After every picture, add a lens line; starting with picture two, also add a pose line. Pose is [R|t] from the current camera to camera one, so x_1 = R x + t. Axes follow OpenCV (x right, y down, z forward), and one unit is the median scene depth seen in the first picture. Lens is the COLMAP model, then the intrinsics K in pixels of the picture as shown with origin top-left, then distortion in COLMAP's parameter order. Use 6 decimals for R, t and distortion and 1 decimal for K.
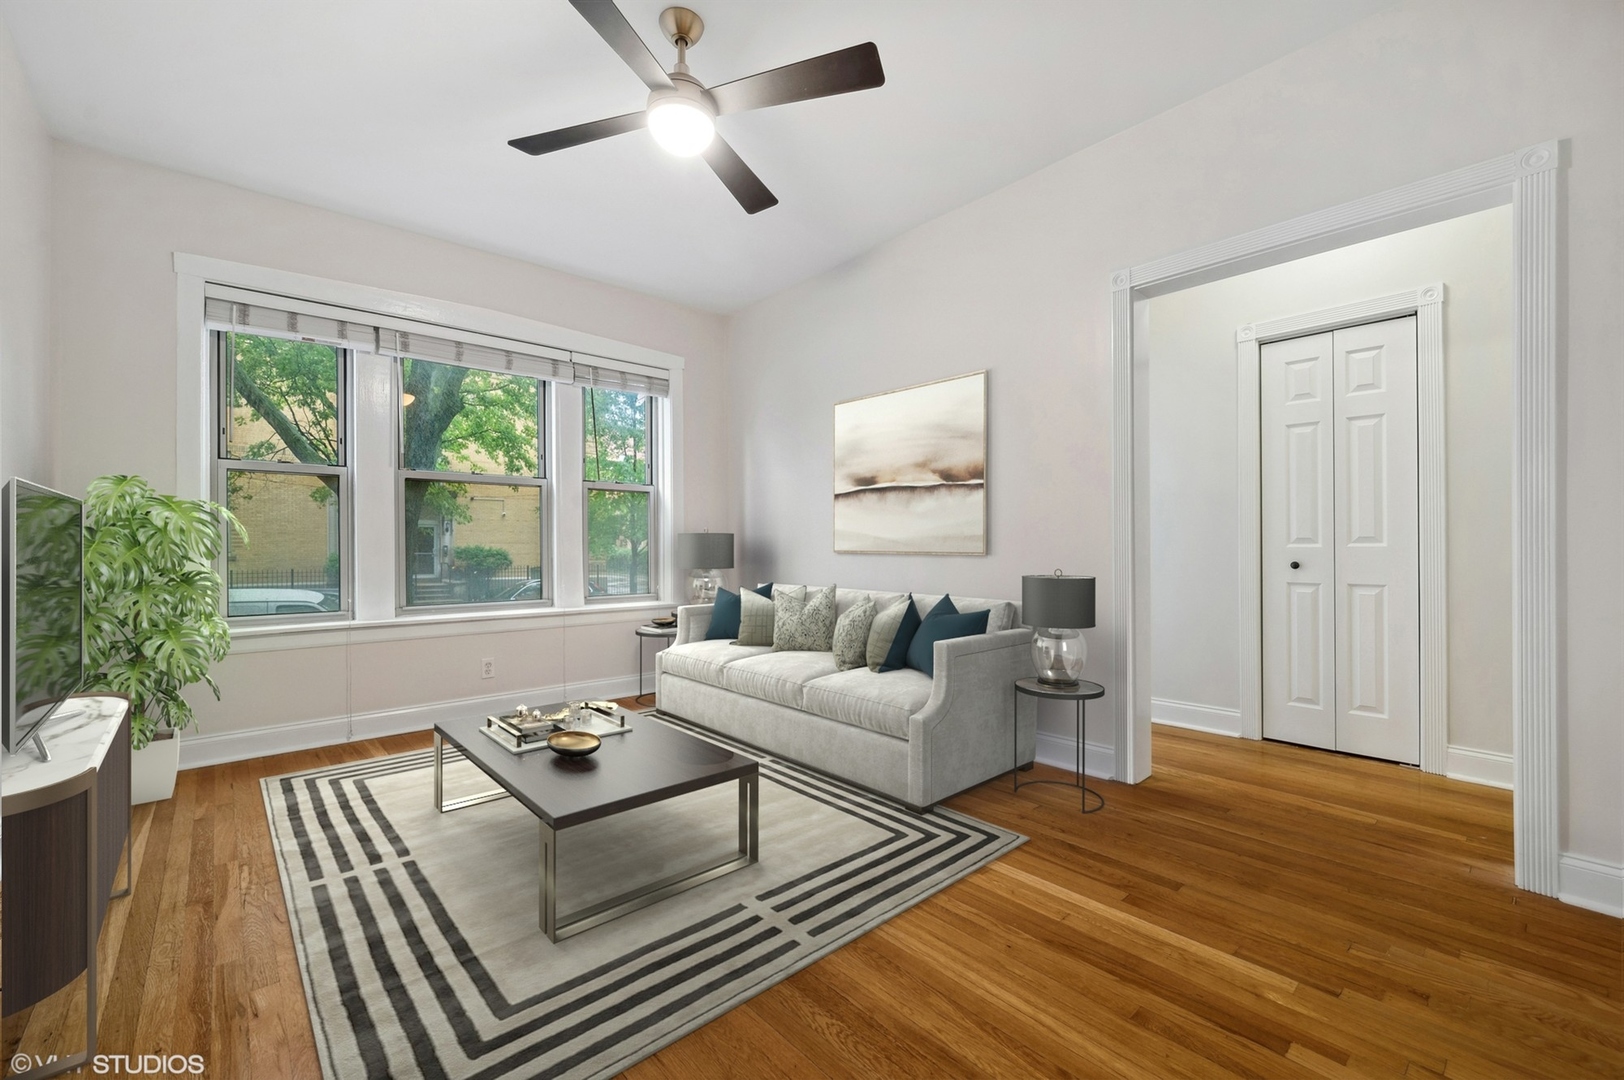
lens RADIAL K [[653.9, 0, 823.3], [0, 653.9, 546.3], [0, 0, 1]] dist [-0.000161, 0.000063]
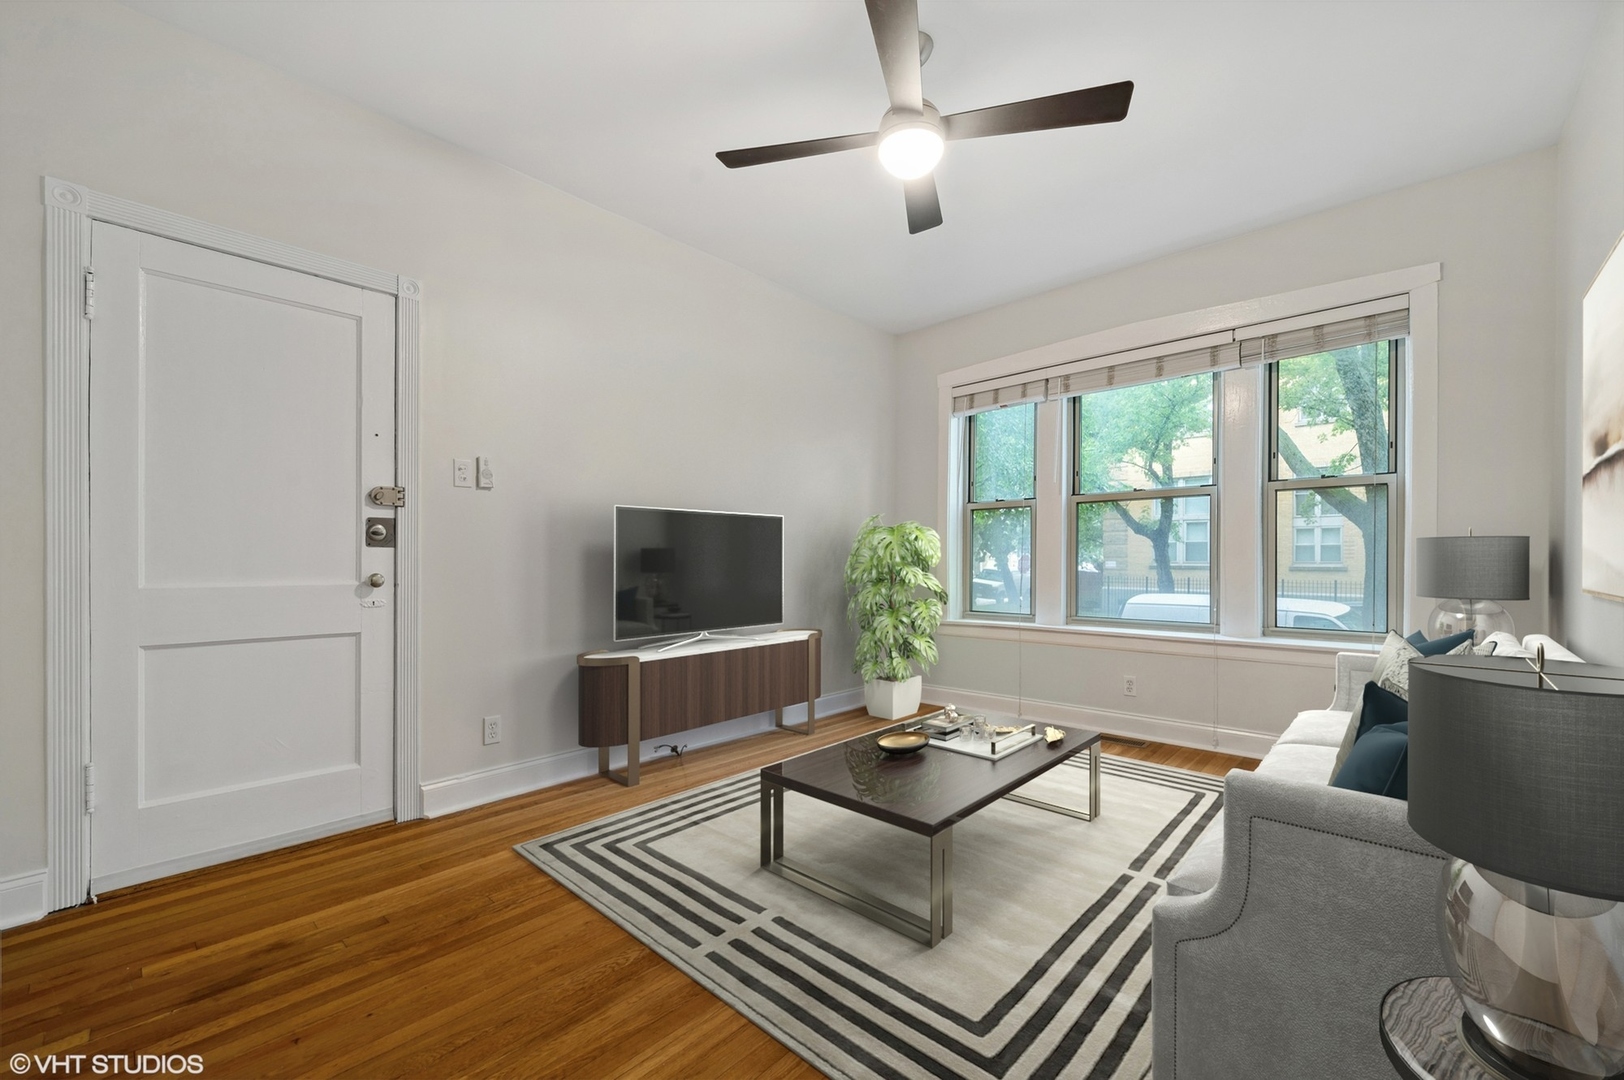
lens RADIAL K [[653.9, 0, 850.2], [0, 653.9, 553.6], [0, 0, 1]] dist [-0.000161, 0.000063]
pose [[0.107567, 0.002095, -0.994196, 1.016375], [-0.000251, 0.999998, 0.002080, -0.035908], [0.994198, 0.000026, 0.107567, 1.102304]]
